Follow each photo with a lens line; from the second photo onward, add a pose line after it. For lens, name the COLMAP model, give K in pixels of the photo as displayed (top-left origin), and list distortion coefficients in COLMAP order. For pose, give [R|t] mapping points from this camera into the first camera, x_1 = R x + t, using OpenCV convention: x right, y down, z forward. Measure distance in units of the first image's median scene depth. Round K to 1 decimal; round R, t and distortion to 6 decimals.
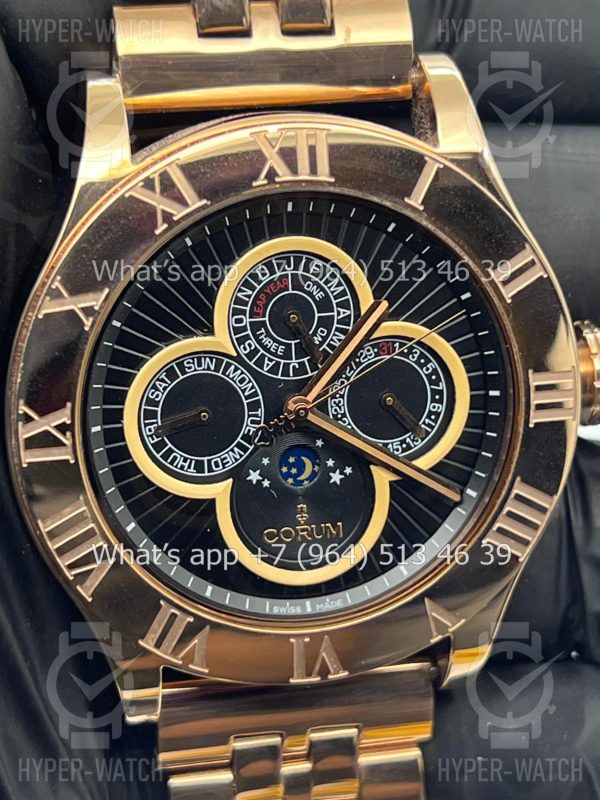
lens RADIAL K [[1839.2, 0, 279.0], [0, 1839.2, 400.8], [0, 0, 1]] dist [0.266067, 0.373491]
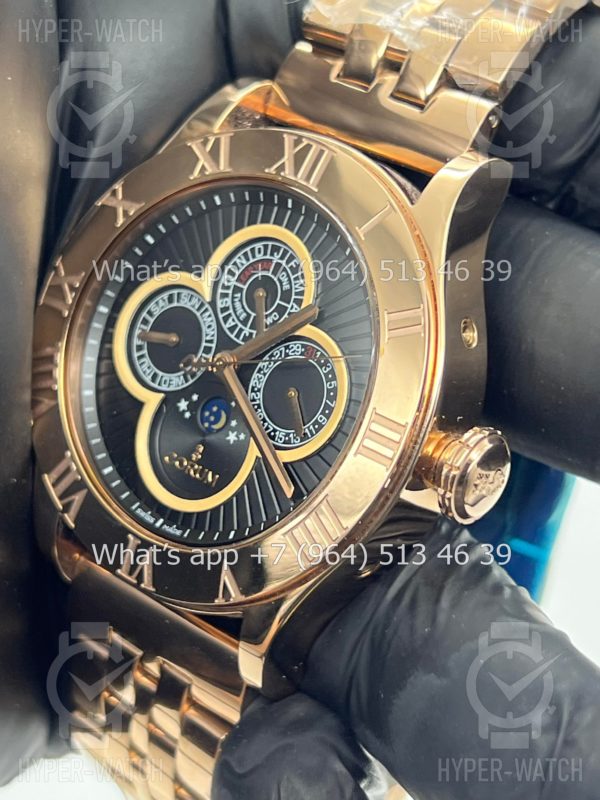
lens RADIAL K [[1839.2, 0, 279.0], [0, 1839.2, 400.8], [0, 0, 1]] dist [0.266067, 0.373491]
pose [[0.611848, 0.352254, -0.708208, 0.875833], [-0.532524, 0.845491, -0.039532, 0.053192], [0.584858, 0.401325, 0.704896, 0.196912]]
